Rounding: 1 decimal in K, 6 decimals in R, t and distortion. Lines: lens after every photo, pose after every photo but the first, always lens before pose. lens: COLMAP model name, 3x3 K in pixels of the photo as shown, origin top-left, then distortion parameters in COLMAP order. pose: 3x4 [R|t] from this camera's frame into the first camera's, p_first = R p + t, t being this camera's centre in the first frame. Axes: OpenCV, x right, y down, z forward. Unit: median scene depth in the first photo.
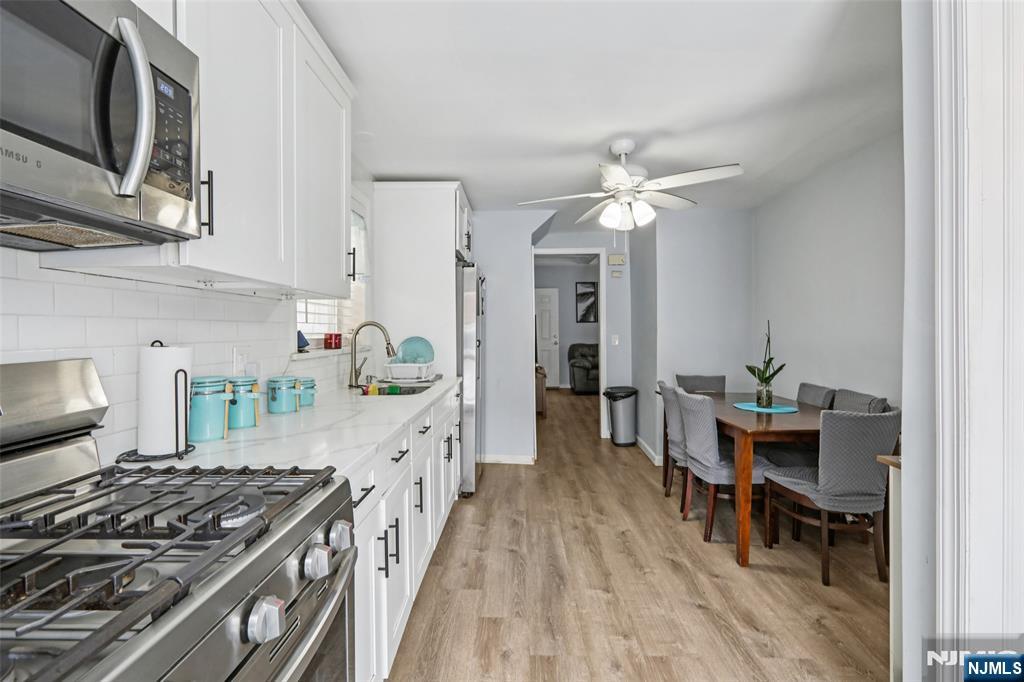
lens RADIAL K [[462.9, 0, 505.1], [0, 462.9, 336.9], [0, 0, 1]] dist [0.000099, 0.002169]
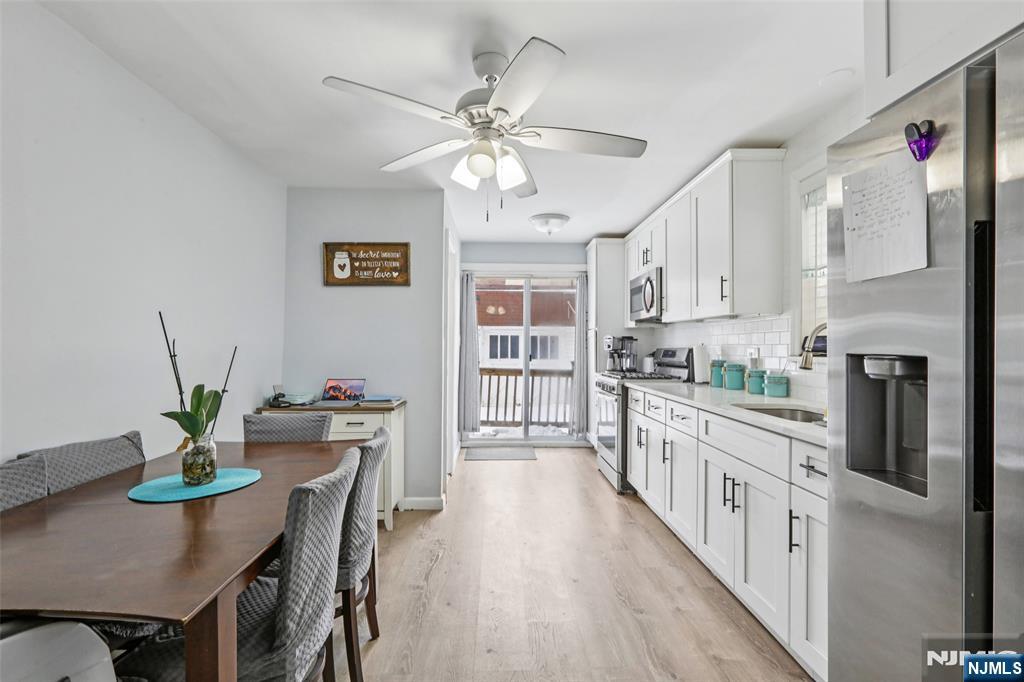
lens RADIAL K [[462.9, 0, 526.7], [0, 462.9, 349.7], [0, 0, 1]] dist [0.000099, 0.002169]
pose [[-0.995142, 0.006139, -0.098257, 0.280692], [0.004389, 0.999828, 0.018019, -0.004035], [0.098351, 0.017500, -0.994998, 1.733724]]
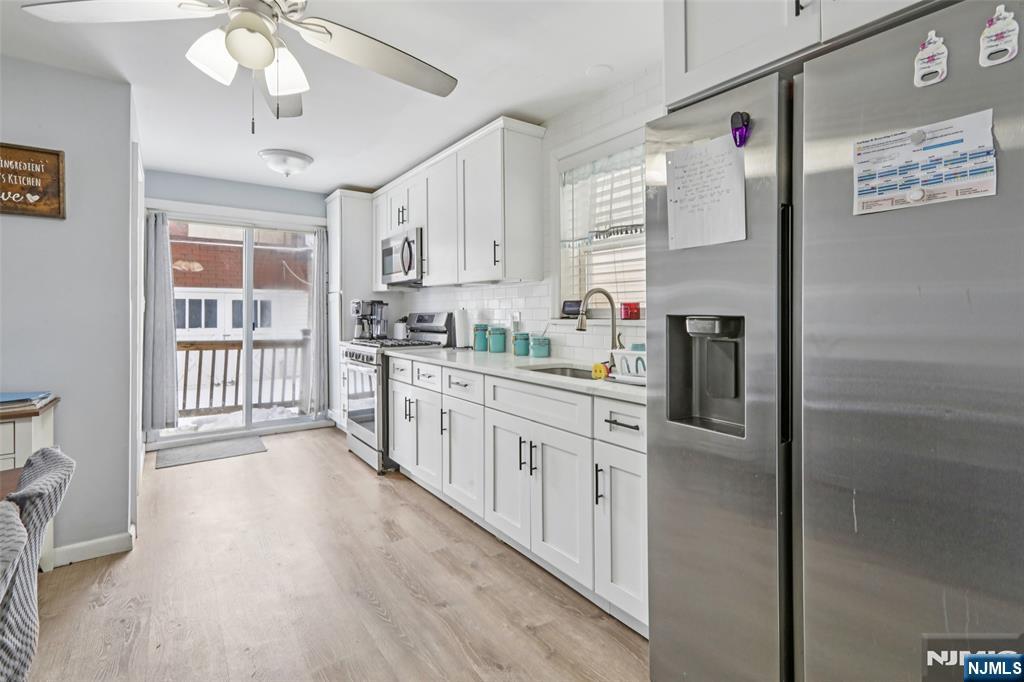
lens RADIAL K [[462.9, 0, 519.7], [0, 462.9, 316.6], [0, 0, 1]] dist [0.000099, 0.002169]
pose [[-0.776324, 0.017478, -0.630092, 0.361047], [0.003907, 0.999730, 0.022918, -0.000945], [0.630322, 0.015330, -0.776182, 1.595667]]
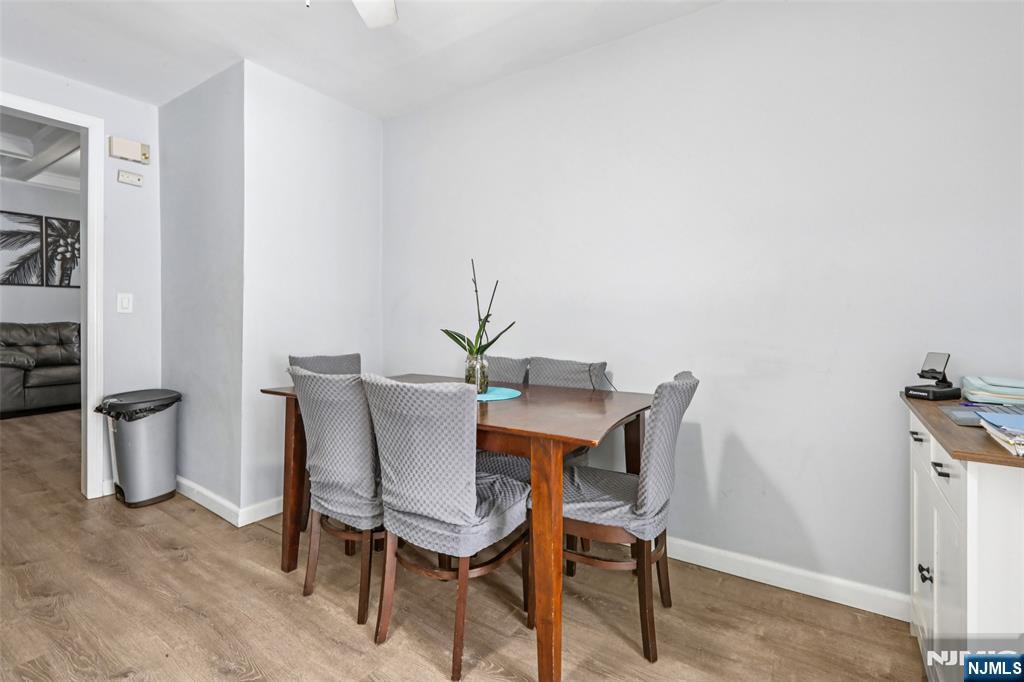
lens RADIAL K [[462.9, 0, 512.5], [0, 462.9, 321.2], [0, 0, 1]] dist [0.000099, 0.002169]
pose [[0.525865, 0.008256, 0.850528, 0.044064], [0.002866, 0.999930, -0.011478, 0.067267], [-0.850563, 0.008473, 0.525805, 0.687376]]
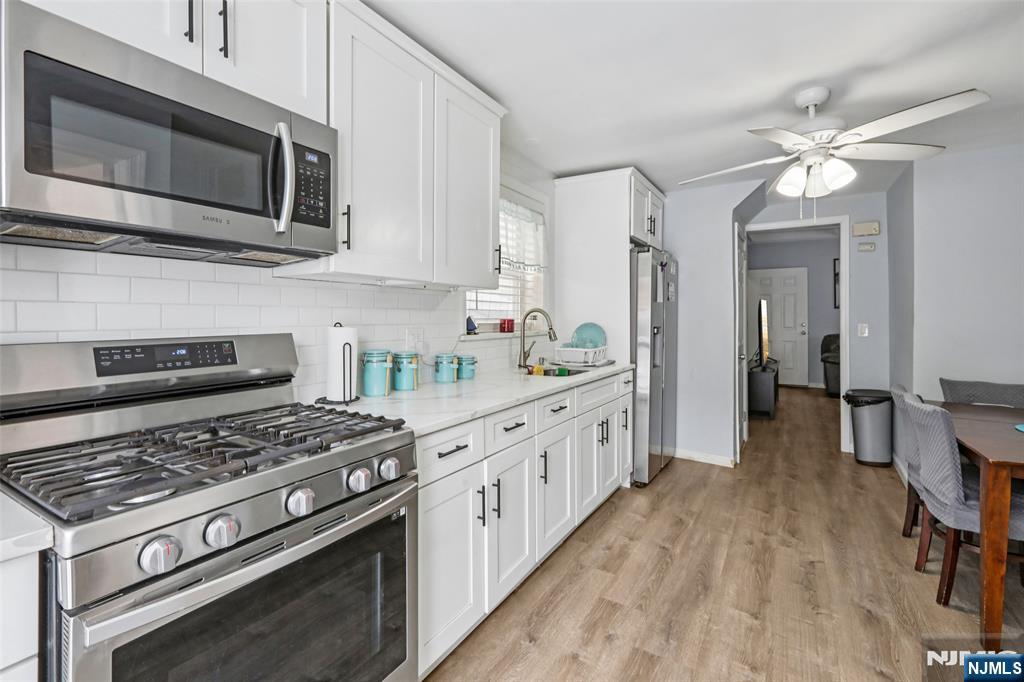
lens RADIAL K [[462.9, 0, 498.1], [0, 462.9, 321.6], [0, 0, 1]] dist [0.000099, 0.002169]
pose [[0.862375, 0.010528, -0.506160, 0.195736], [-0.012089, 0.999927, 0.000201, -0.001024], [0.506125, 0.005946, 0.862440, -0.000719]]
